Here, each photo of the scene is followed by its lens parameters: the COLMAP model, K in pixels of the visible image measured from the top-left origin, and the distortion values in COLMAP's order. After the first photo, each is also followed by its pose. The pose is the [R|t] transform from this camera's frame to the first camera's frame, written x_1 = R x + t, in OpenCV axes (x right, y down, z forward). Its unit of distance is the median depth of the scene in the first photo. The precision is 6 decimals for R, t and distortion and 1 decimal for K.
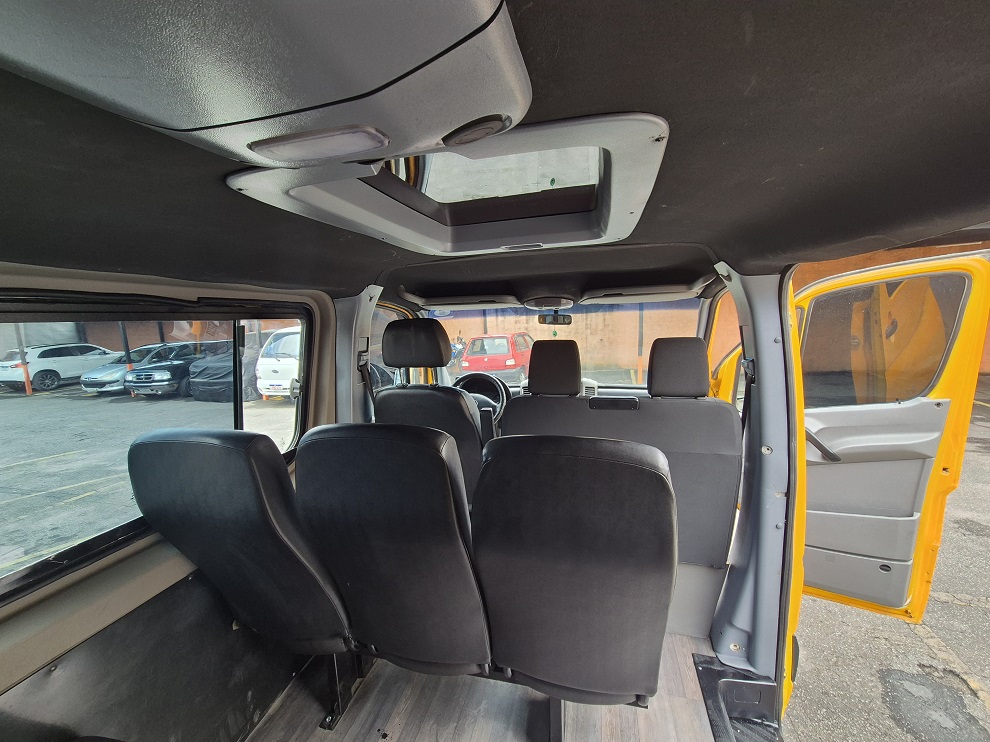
lens RADIAL K [[411.9, 0, 495.5], [0, 411.9, 380.4], [0, 0, 1]] dist [0.002849, 0.000016]
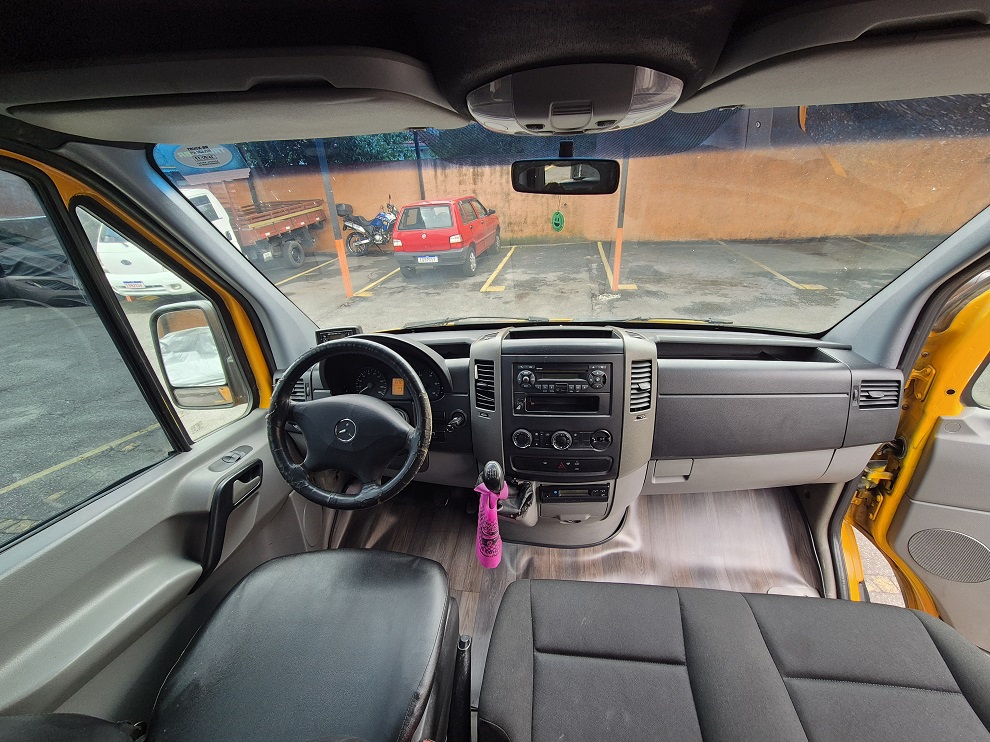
lens RADIAL K [[411.9, 0, 495.5], [0, 411.9, 380.4], [0, 0, 1]] dist [0.002849, 0.000016]
pose [[0.992423, -0.063641, 0.105098, 0.047154], [0.028797, 0.952051, 0.304582, -0.097686], [-0.119442, -0.299248, 0.946670, 0.669578]]
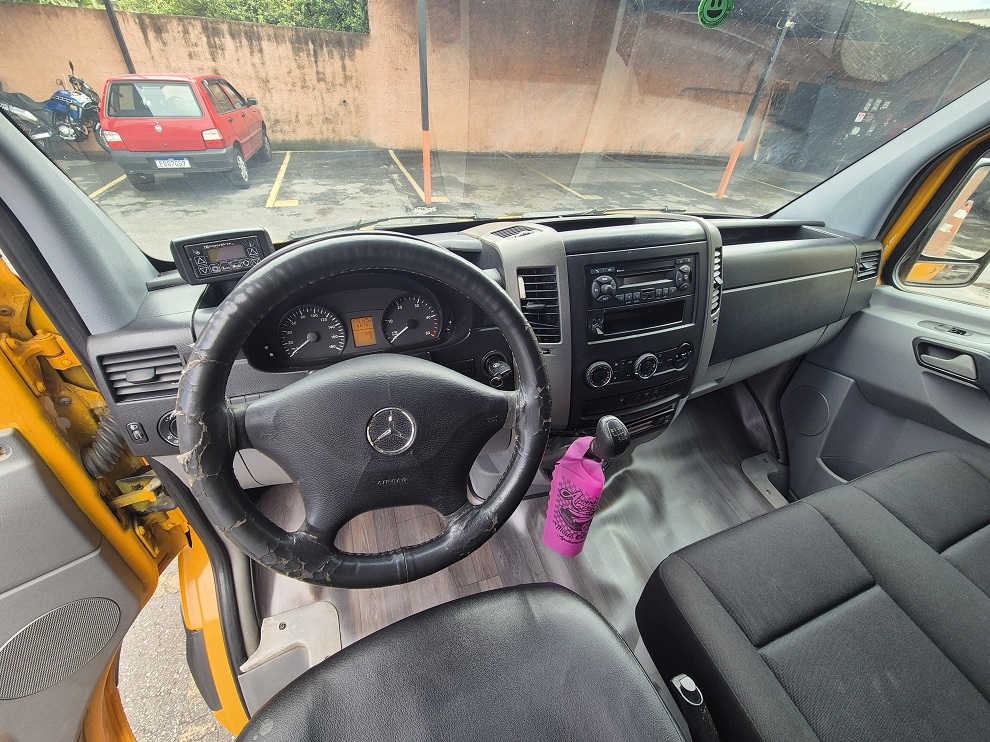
lens RADIAL K [[404.5, 0, 495.0], [0, 404.5, 371.0], [0, 0, 1]] dist [0.002618, -0.004516]
pose [[0.809566, -0.270998, 0.520733, -0.107641], [-0.000275, 0.886890, 0.461980, -0.047248], [-0.587029, -0.374146, 0.717922, 0.893643]]
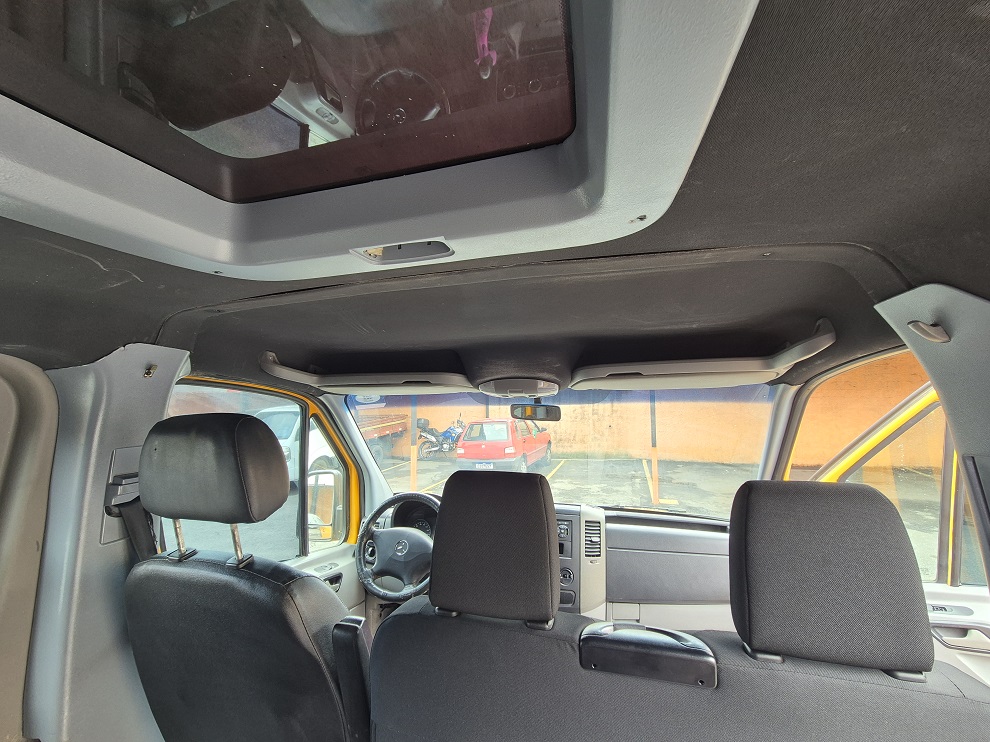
lens RADIAL K [[401.3, 0, 499.2], [0, 401.3, 368.6], [0, 0, 1]] dist [-0.000099, -0.000112]
pose [[0.999646, 0.018619, -0.019030, 0.102028], [-0.022444, 0.973821, -0.226205, -0.072279], [0.014320, 0.226551, 0.973894, 0.378651]]
